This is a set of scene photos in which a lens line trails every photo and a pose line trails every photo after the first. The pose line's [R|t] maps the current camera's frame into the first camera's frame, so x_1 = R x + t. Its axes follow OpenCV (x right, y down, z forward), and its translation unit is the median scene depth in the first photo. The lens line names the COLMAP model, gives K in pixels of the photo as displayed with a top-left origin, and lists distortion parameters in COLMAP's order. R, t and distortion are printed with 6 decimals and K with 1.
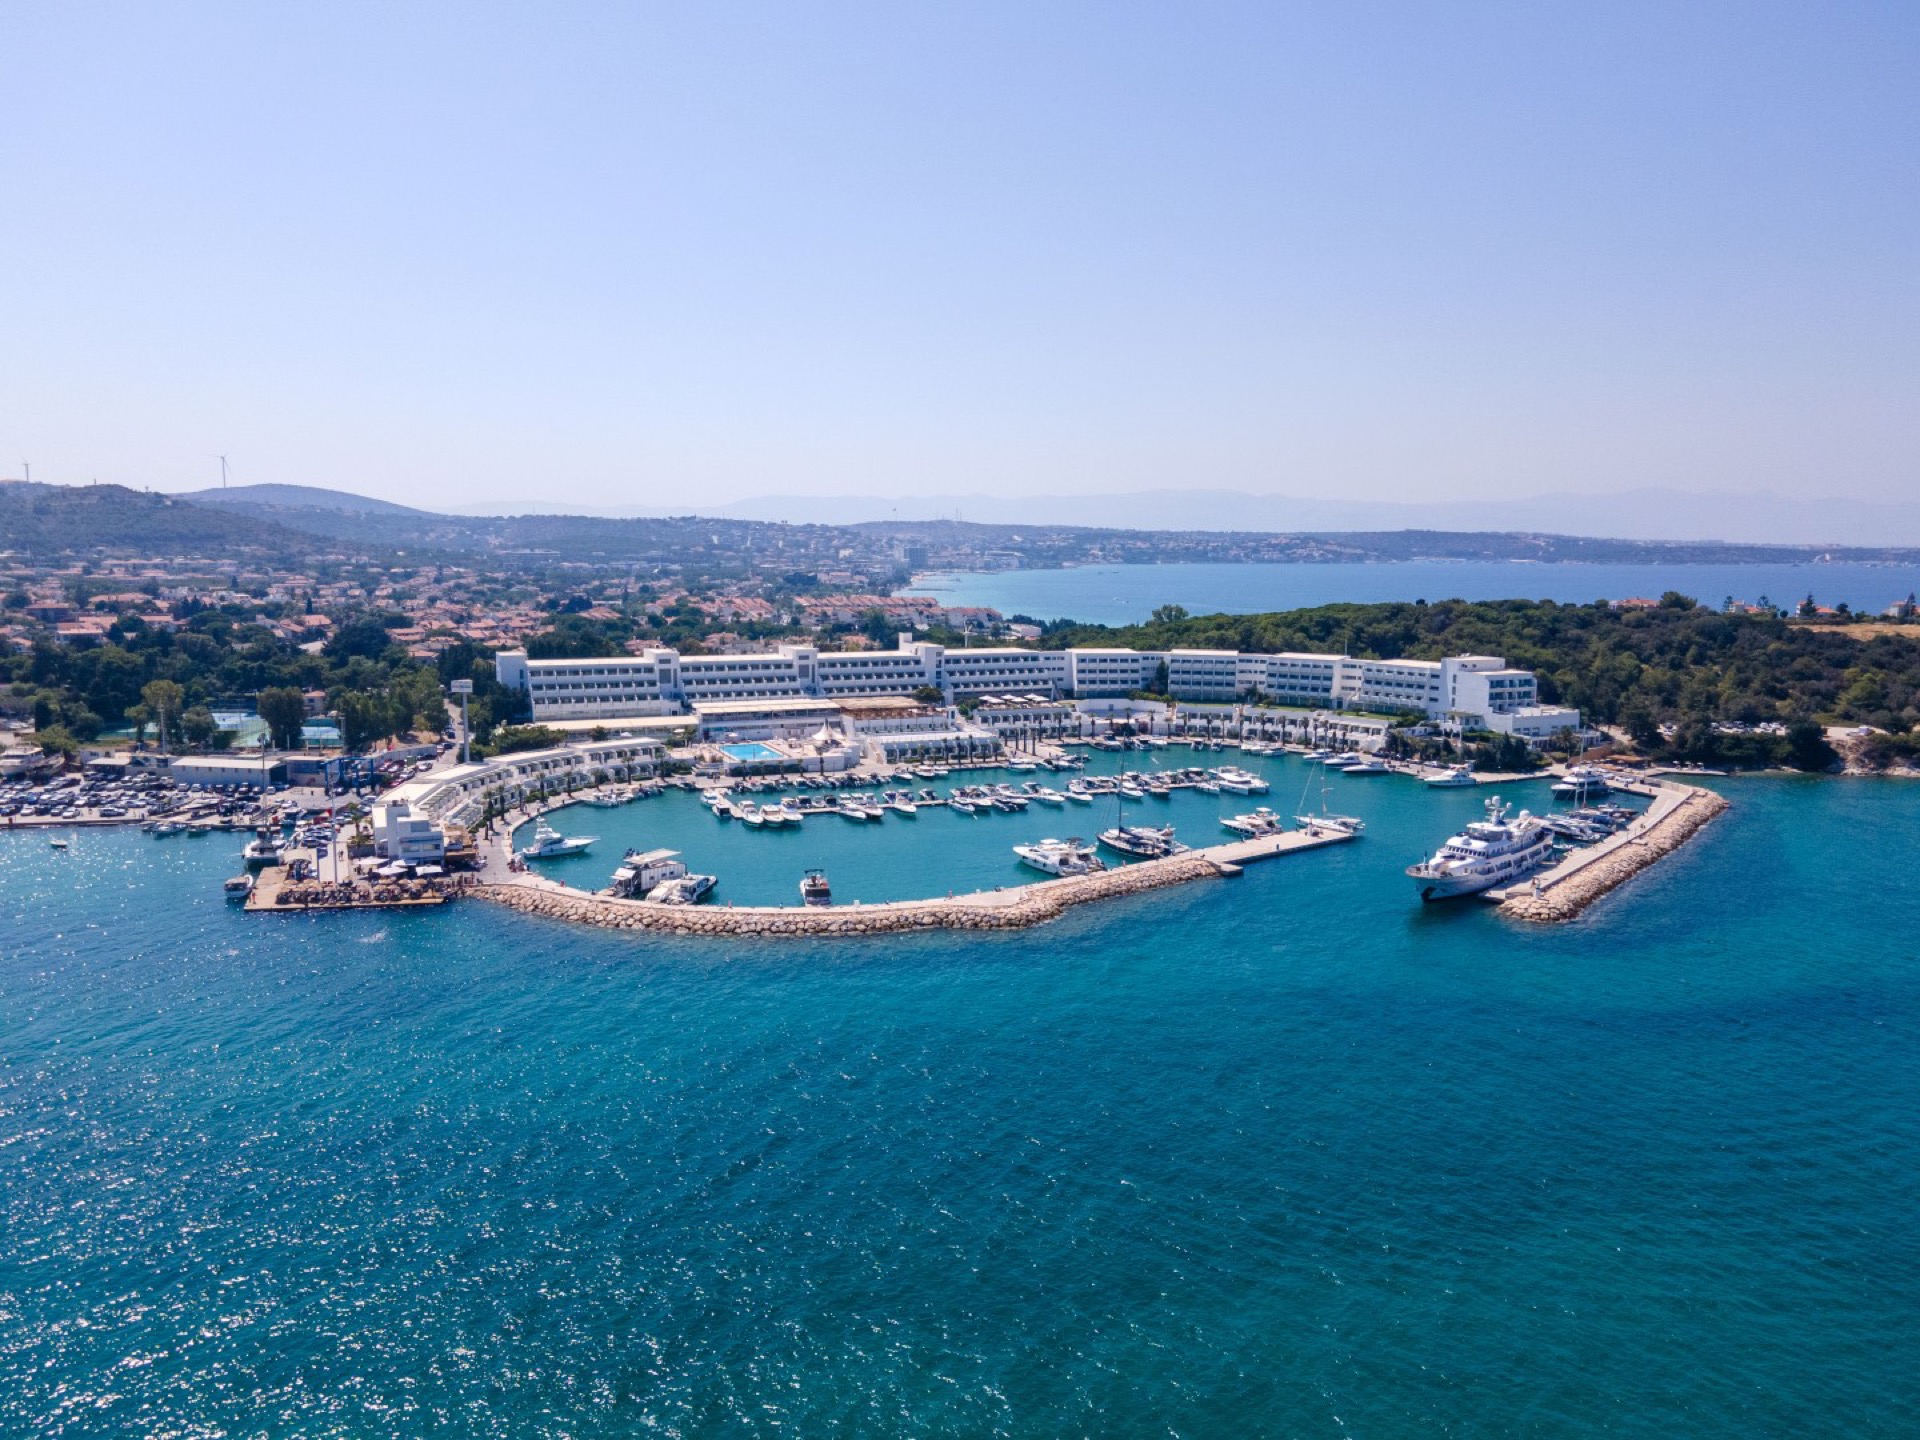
lens RADIAL K [[1395.0, 0, 953.0], [0, 1395.0, 724.4], [0, 0, 1]] dist [0.032394, 0.021979]
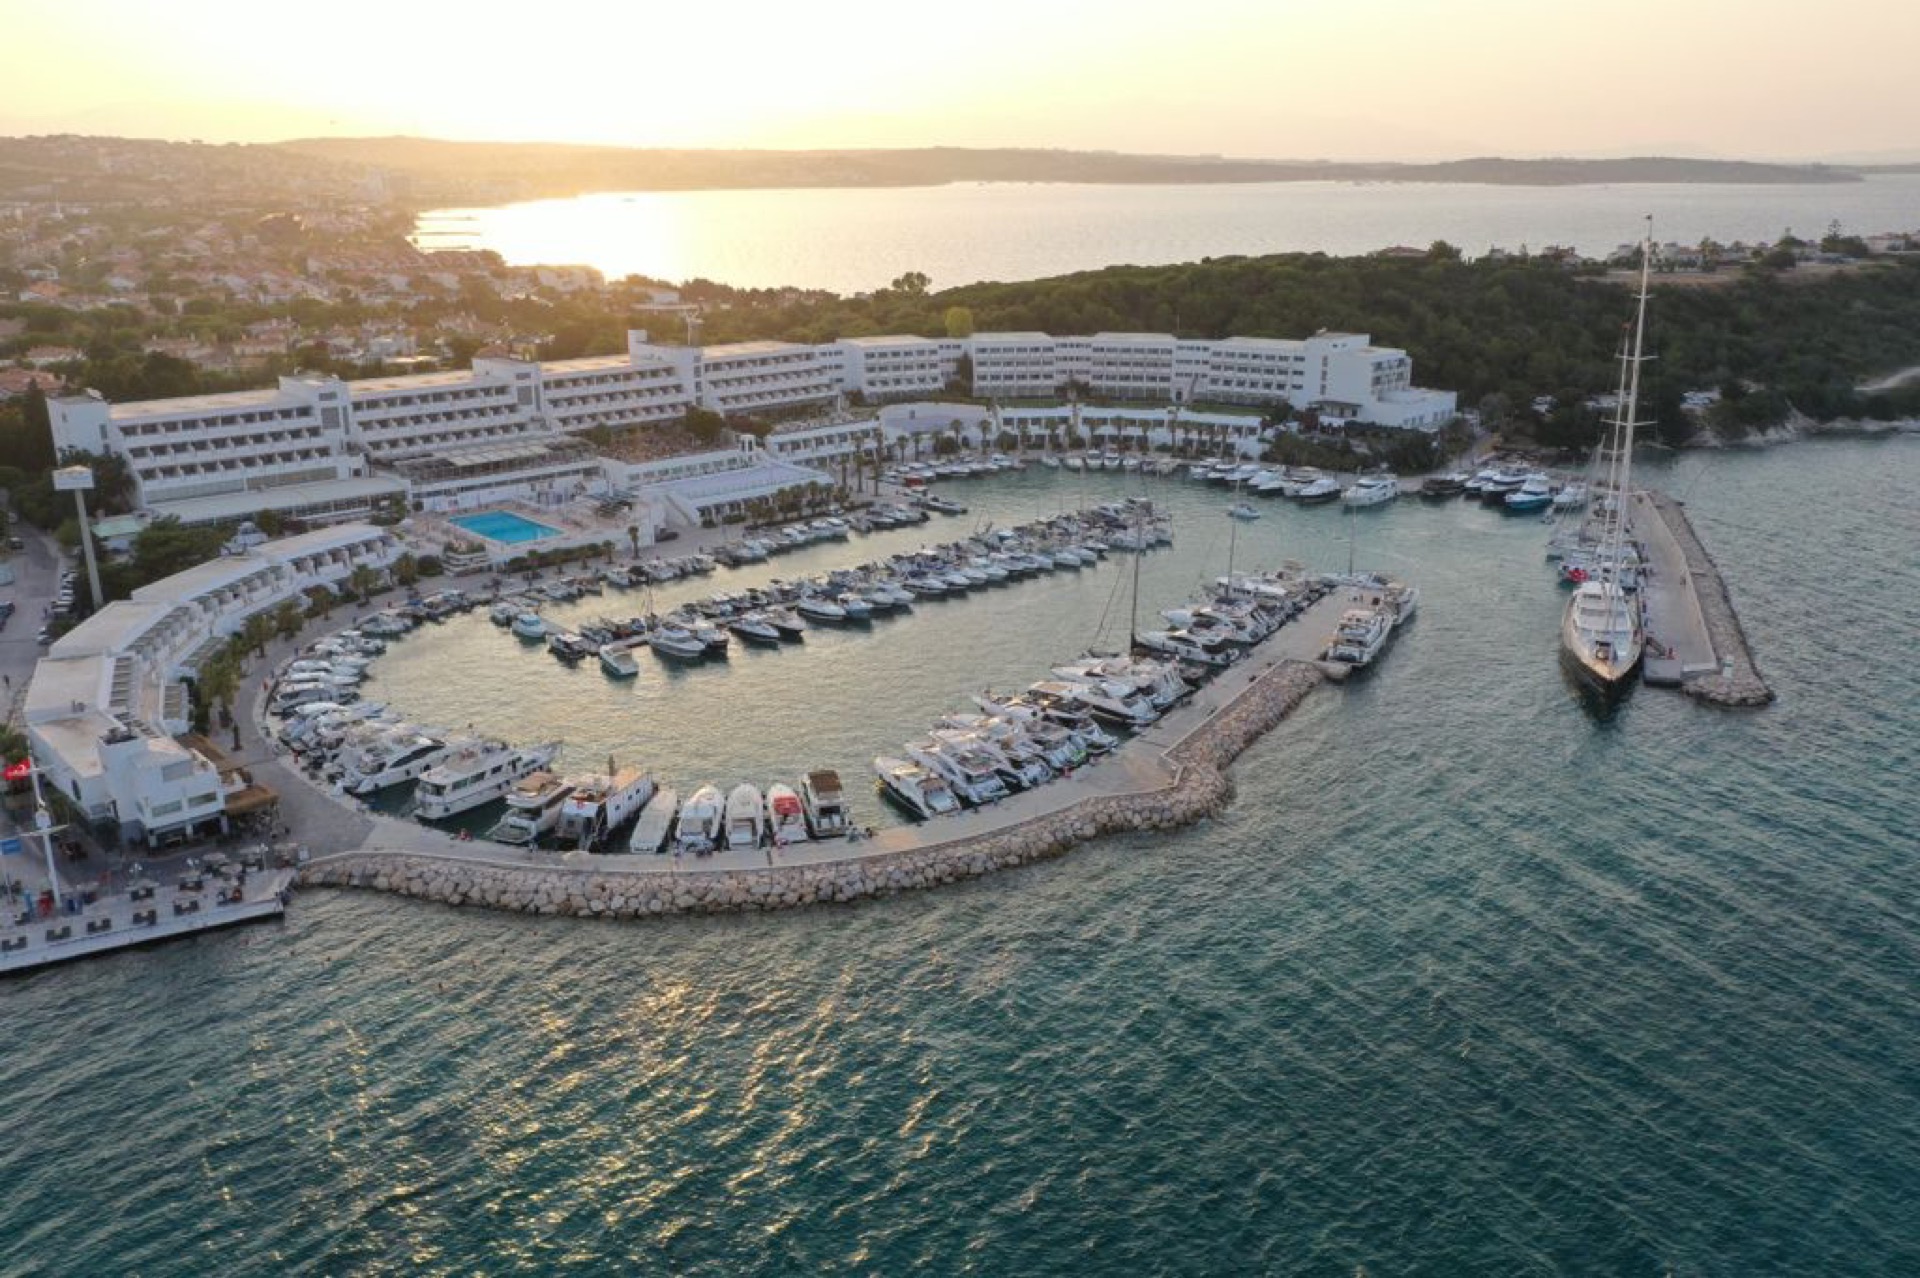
lens RADIAL K [[1520.0, 0, 968.7], [0, 1520.0, 621.6], [0, 0, 1]] dist [0.006092, -0.003125]
pose [[0.938611, -0.108630, 0.327426, -0.167289], [0.052940, 0.983242, 0.174451, -0.050210], [-0.340890, -0.146407, 0.928633, 0.190393]]
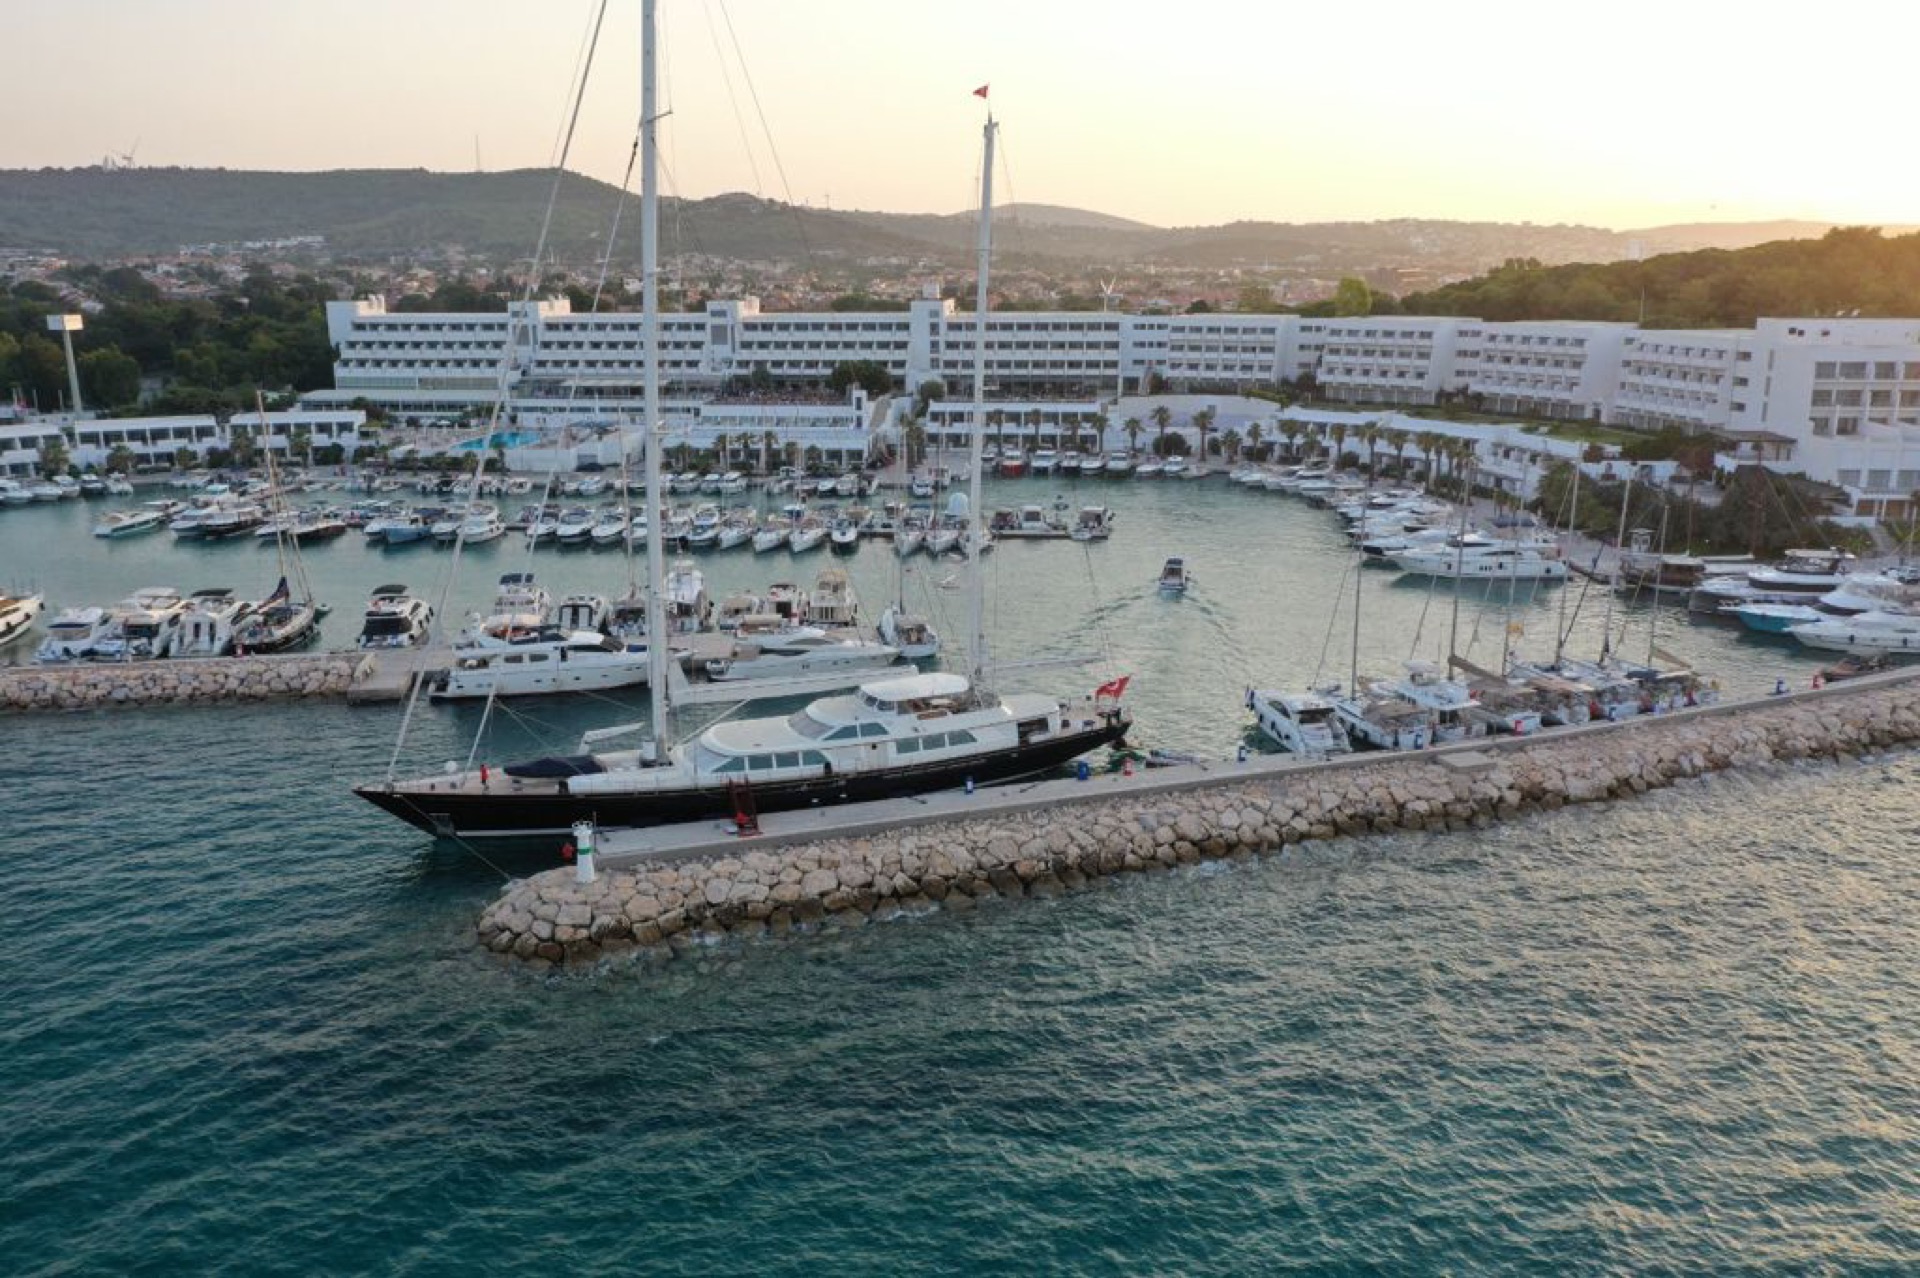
lens RADIAL K [[1520.0, 0, 960.6], [0, 1520.0, 630.3], [0, 0, 1]] dist [0.006092, -0.003125]
pose [[0.864026, 0.105588, -0.492250, 0.384727], [-0.053641, 0.991501, 0.118524, 0.010469], [0.500582, -0.076003, 0.862347, 0.429348]]
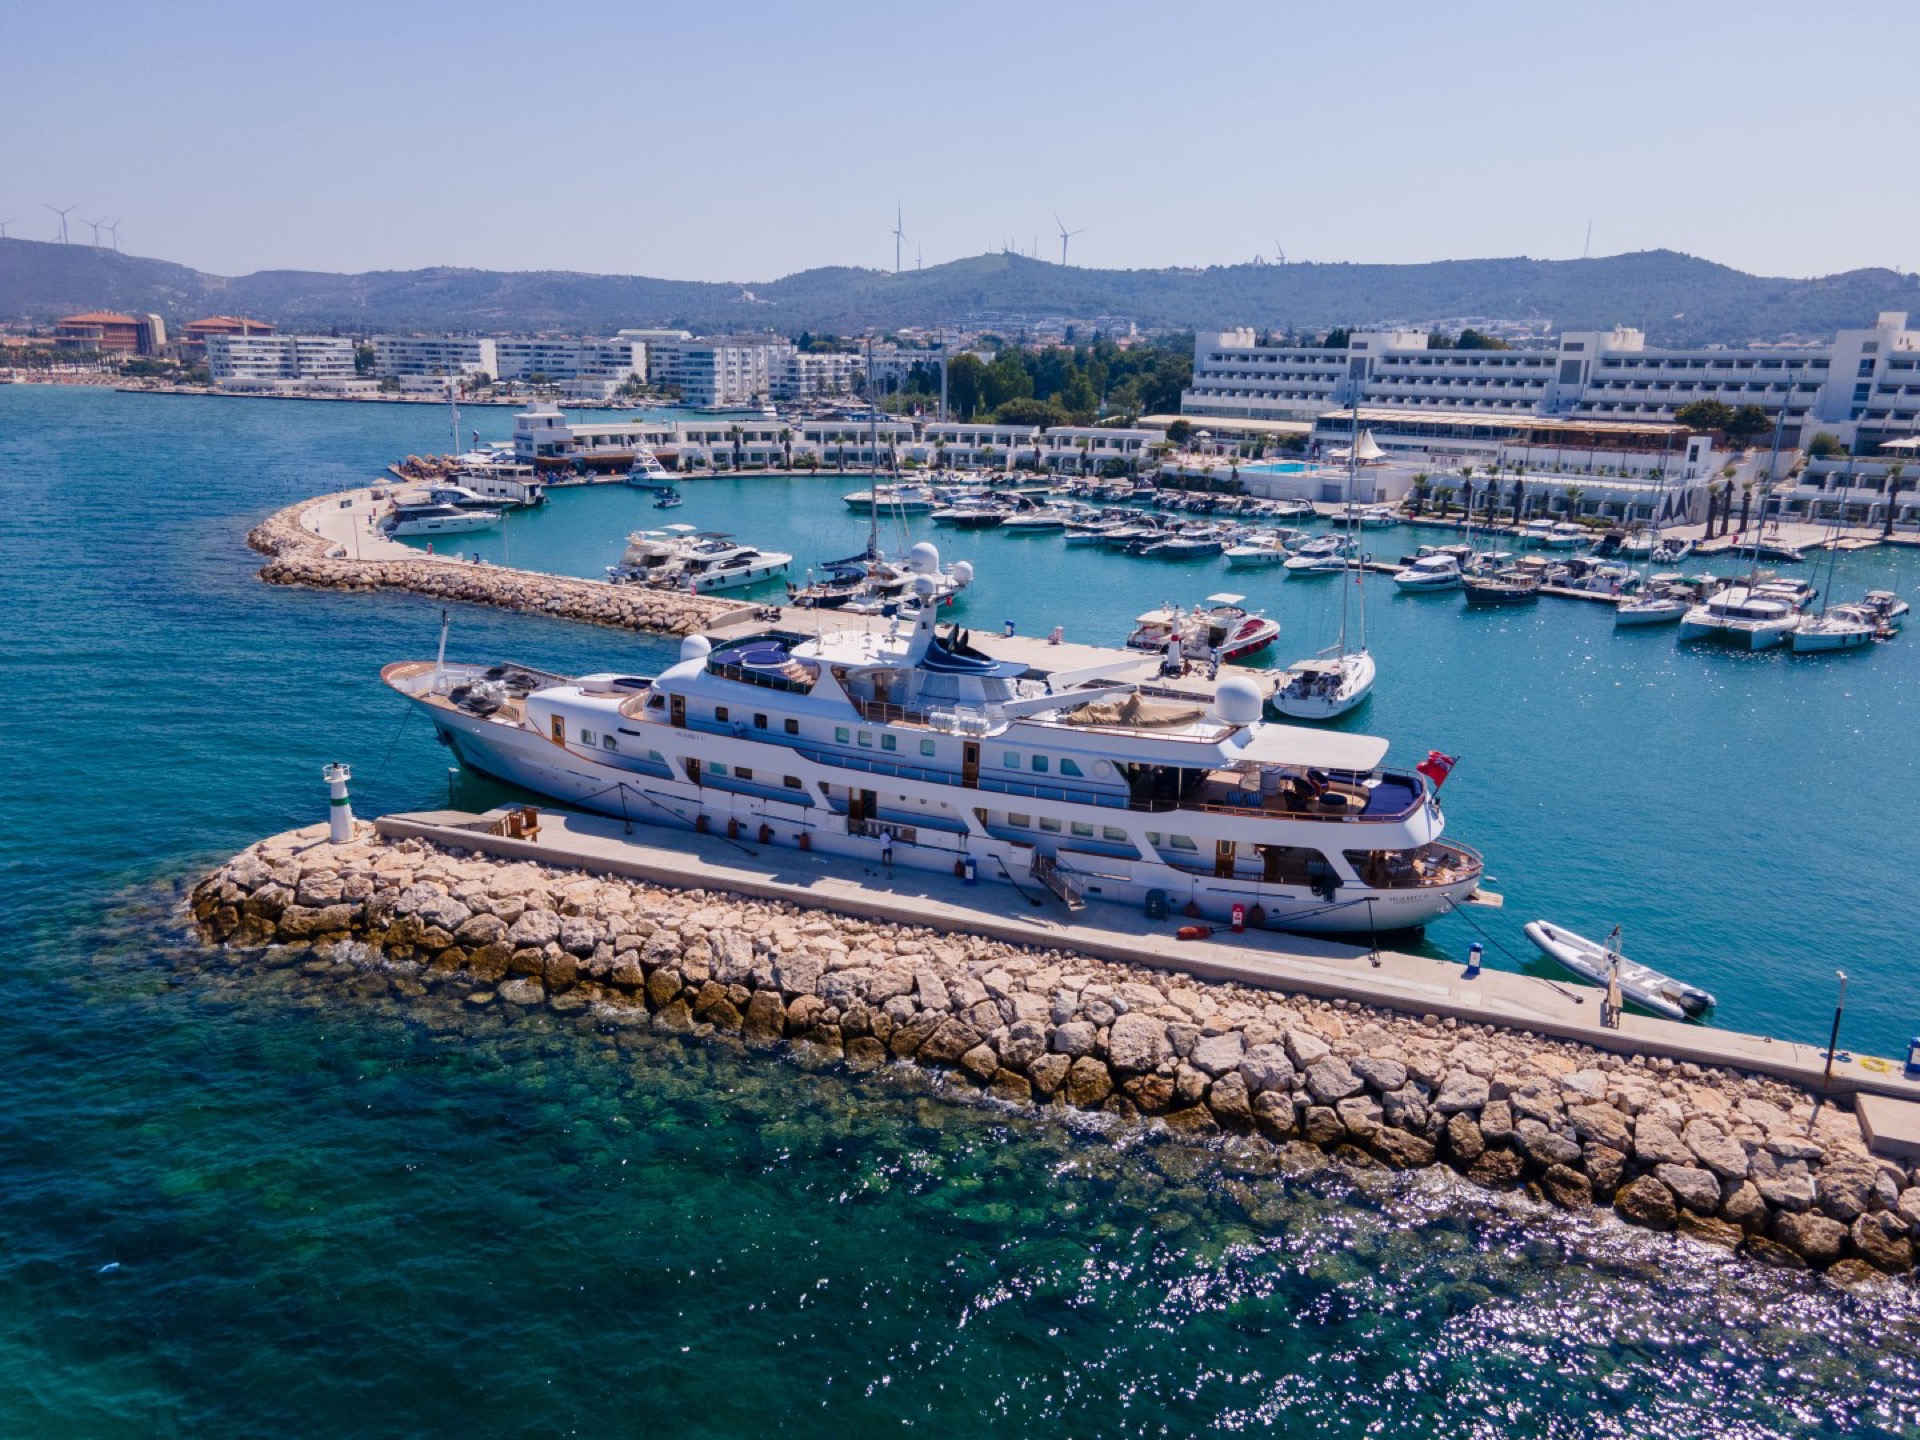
lens RADIAL K [[1395.0, 0, 949.8], [0, 1395.0, 710.7], [0, 0, 1]] dist [0.032394, 0.021979]
pose [[0.317249, 0.233660, -0.919106, 0.397050], [-0.140539, 0.970054, 0.198102, 0.019687], [0.937871, 0.066322, 0.340587, 0.589275]]
